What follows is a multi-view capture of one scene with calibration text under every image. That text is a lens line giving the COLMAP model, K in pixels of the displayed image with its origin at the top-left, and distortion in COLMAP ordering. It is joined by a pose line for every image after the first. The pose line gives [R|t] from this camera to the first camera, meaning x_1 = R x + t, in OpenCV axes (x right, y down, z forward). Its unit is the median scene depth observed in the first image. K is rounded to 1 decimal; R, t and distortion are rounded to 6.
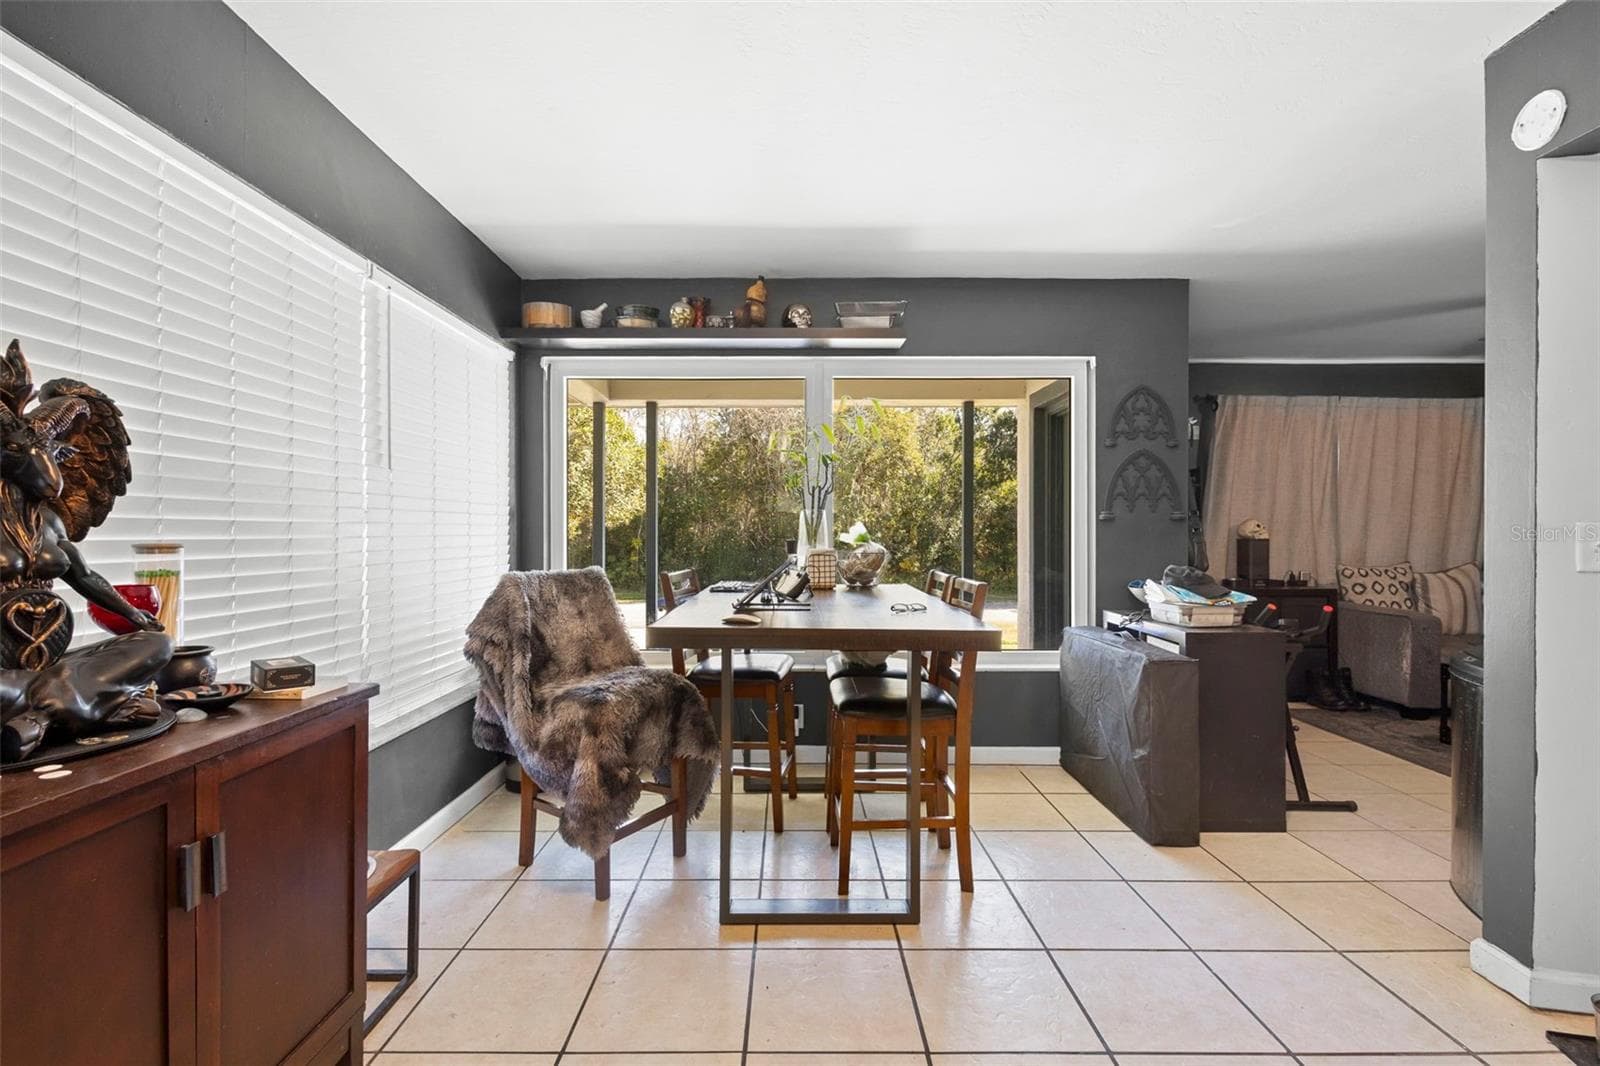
lens RADIAL K [[728.9, 0, 796.3], [0, 728.9, 534.5], [0, 0, 1]] dist [0.001724, 0.000112]
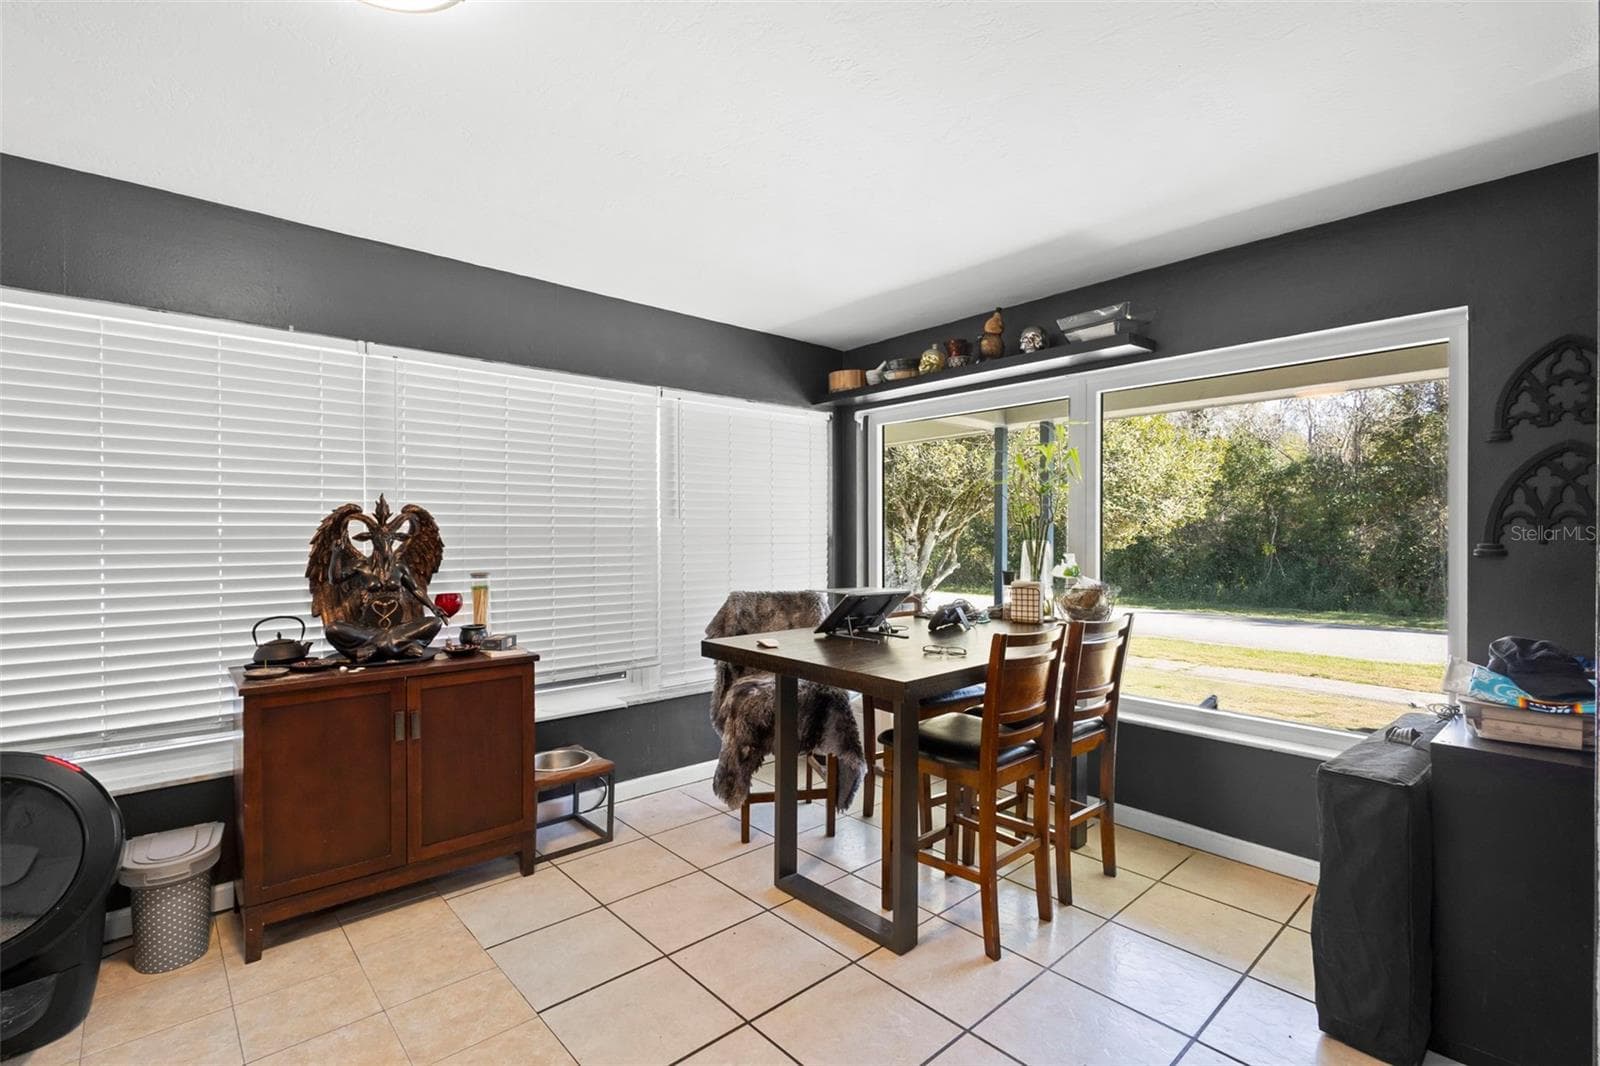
lens RADIAL K [[731.7, 0, 807.4], [0, 731.7, 534.6], [0, 0, 1]] dist [0.002979, 0.000468]
pose [[0.670396, -0.000543, -0.742004, 0.532051], [-0.001138, 0.999998, -0.001760, -0.038453], [0.742003, 0.002024, 0.670394, 0.126213]]
